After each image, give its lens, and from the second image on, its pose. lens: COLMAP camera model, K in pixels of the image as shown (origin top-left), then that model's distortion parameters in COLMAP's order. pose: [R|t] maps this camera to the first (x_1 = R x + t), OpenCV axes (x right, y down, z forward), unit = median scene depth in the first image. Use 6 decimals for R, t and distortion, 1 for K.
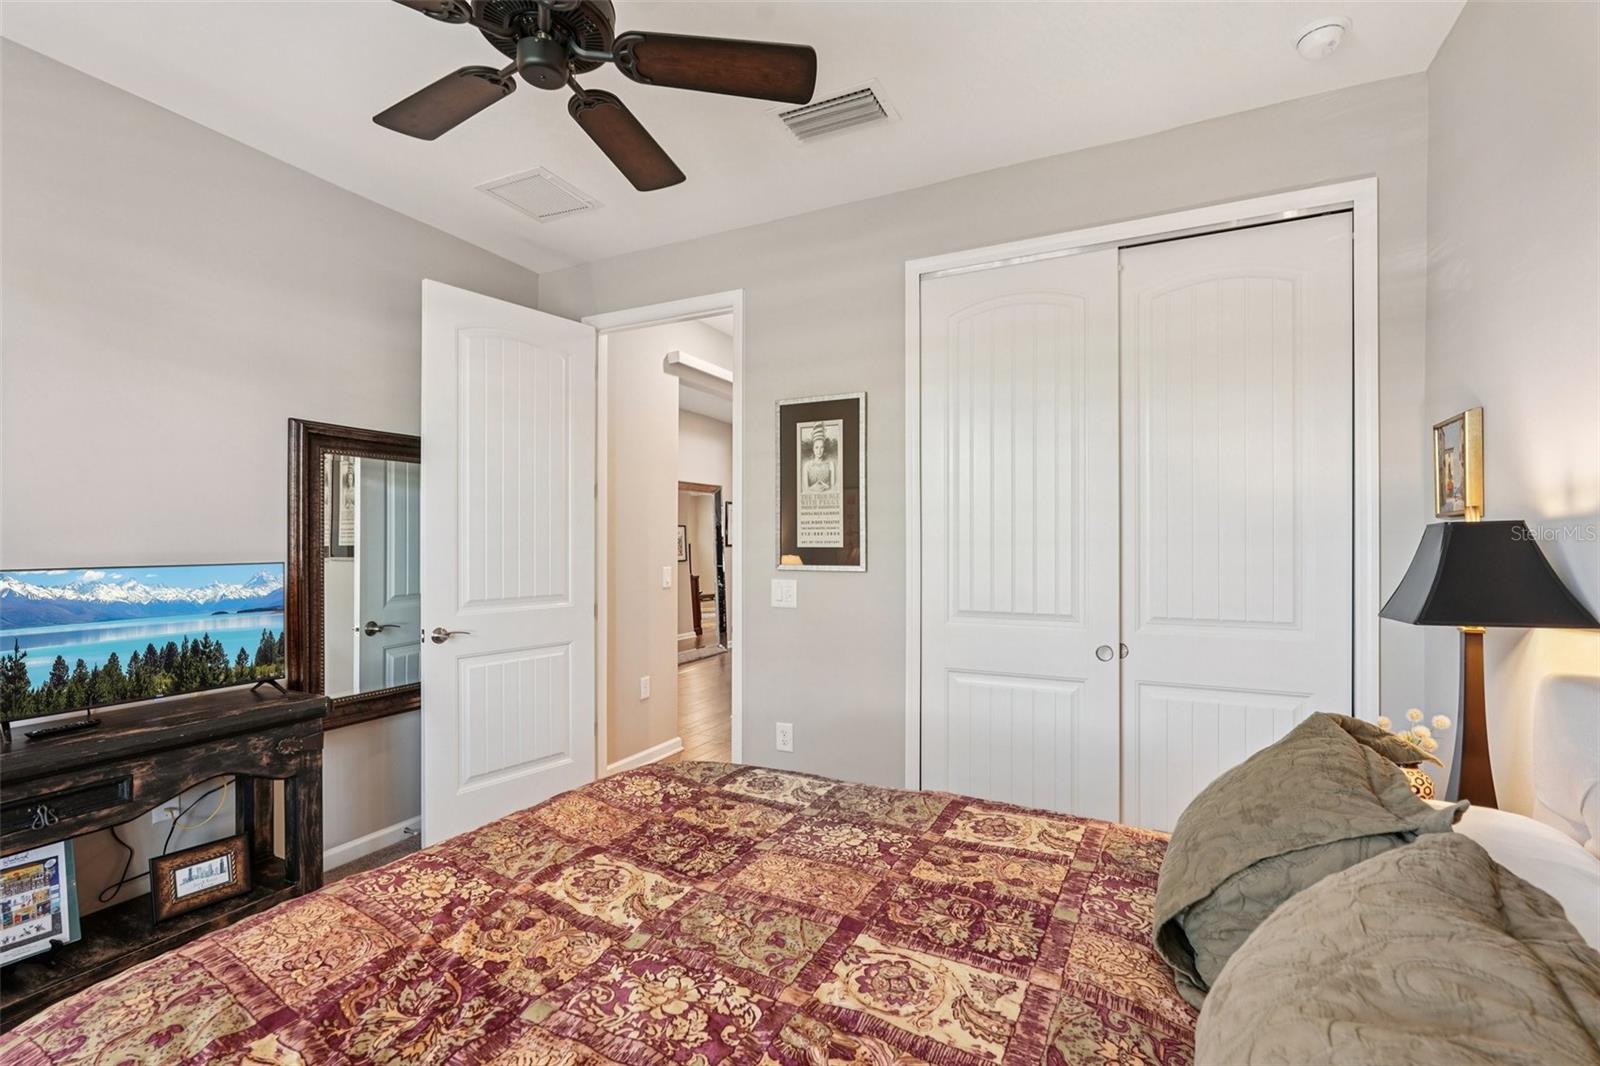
lens RADIAL K [[708.9, 0, 803.0], [0, 708.9, 543.0], [0, 0, 1]] dist [-0.011384, 0.005616]
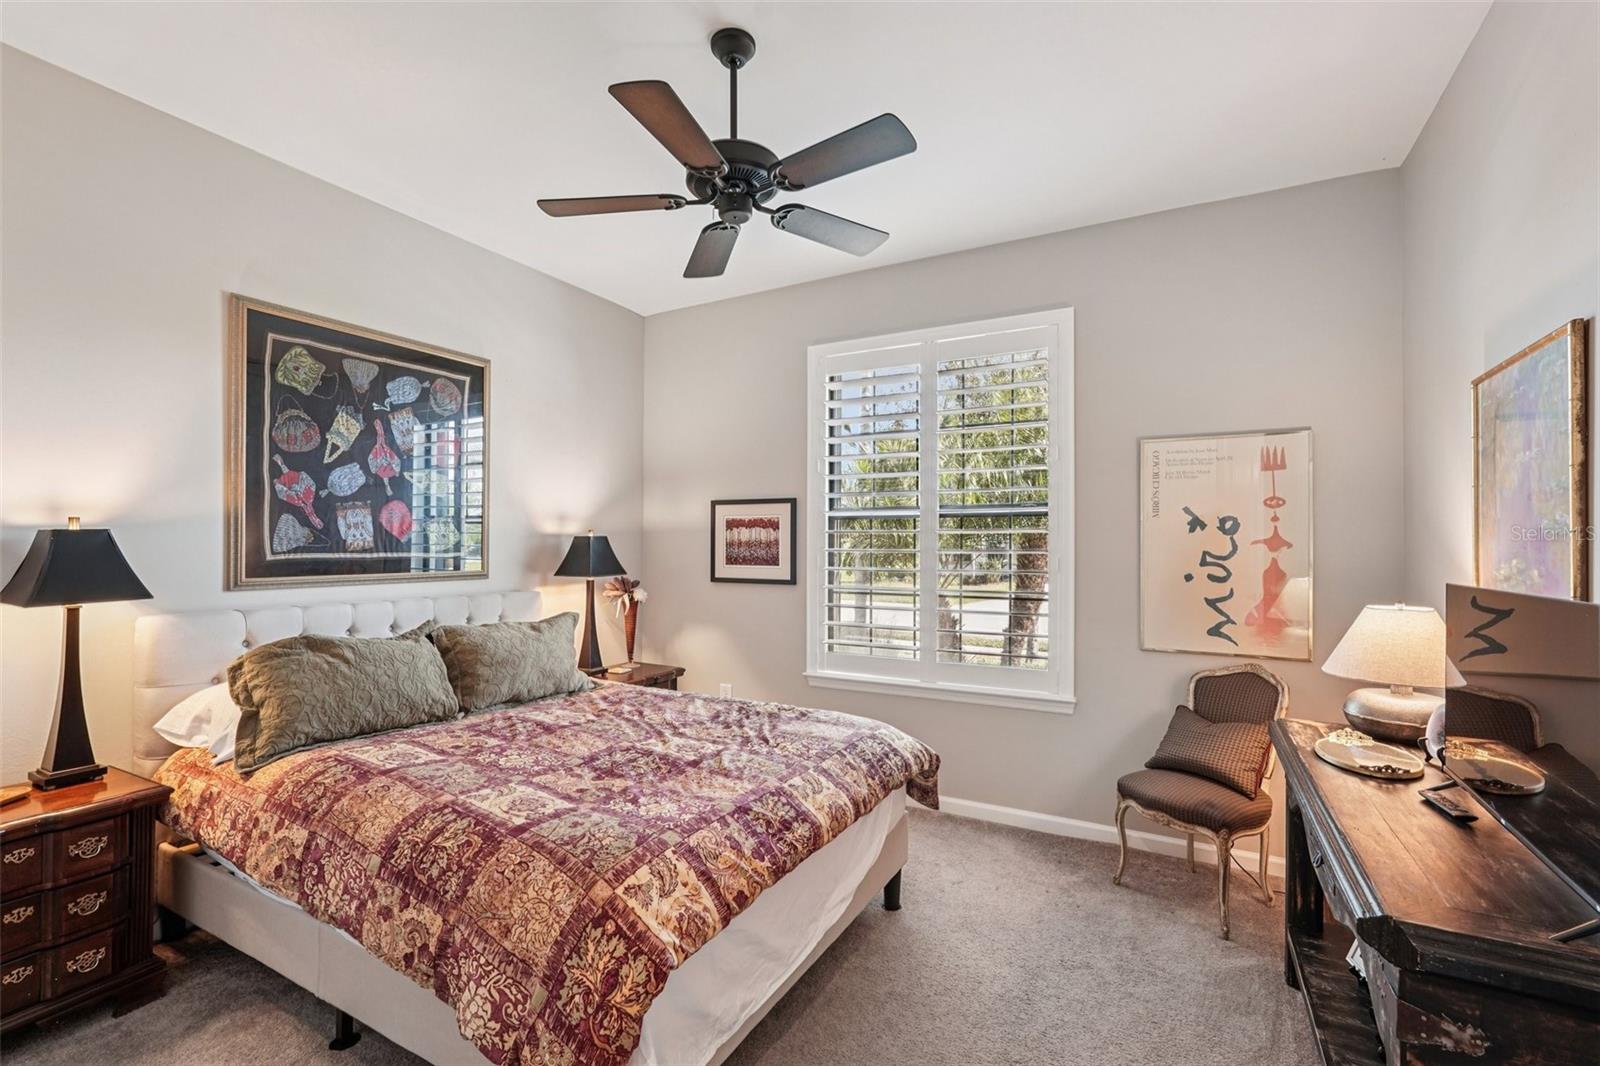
lens RADIAL K [[708.9, 0, 794.5], [0, 708.9, 539.6], [0, 0, 1]] dist [-0.011384, 0.005616]
pose [[-0.998119, -0.004605, 0.061133, -0.590586], [-0.004956, 0.999972, -0.005598, -0.007285], [-0.061105, -0.005891, -0.998114, 2.457363]]
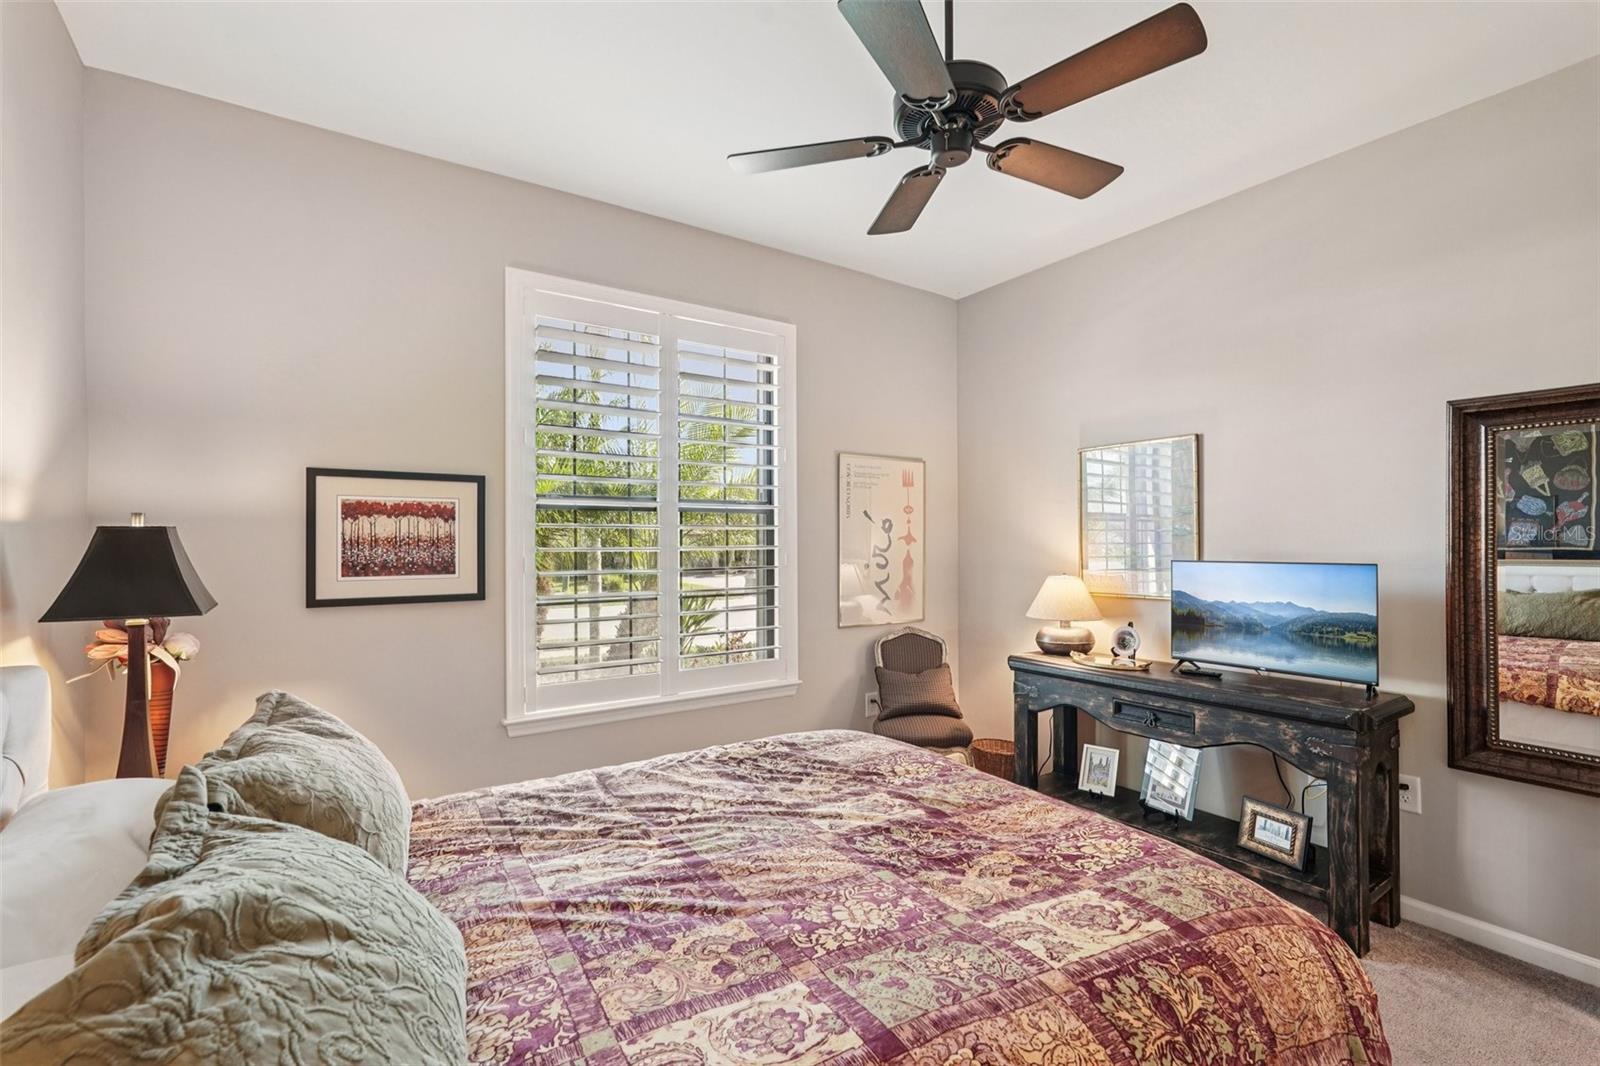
lens RADIAL K [[708.9, 0, 803.1], [0, 708.9, 535.6], [0, 0, 1]] dist [-0.011384, 0.005616]
pose [[-0.498657, -0.006932, -0.866772, 0.824201], [0.000596, 0.999965, -0.008340, -0.005380], [0.866799, -0.004676, -0.498636, 1.411182]]
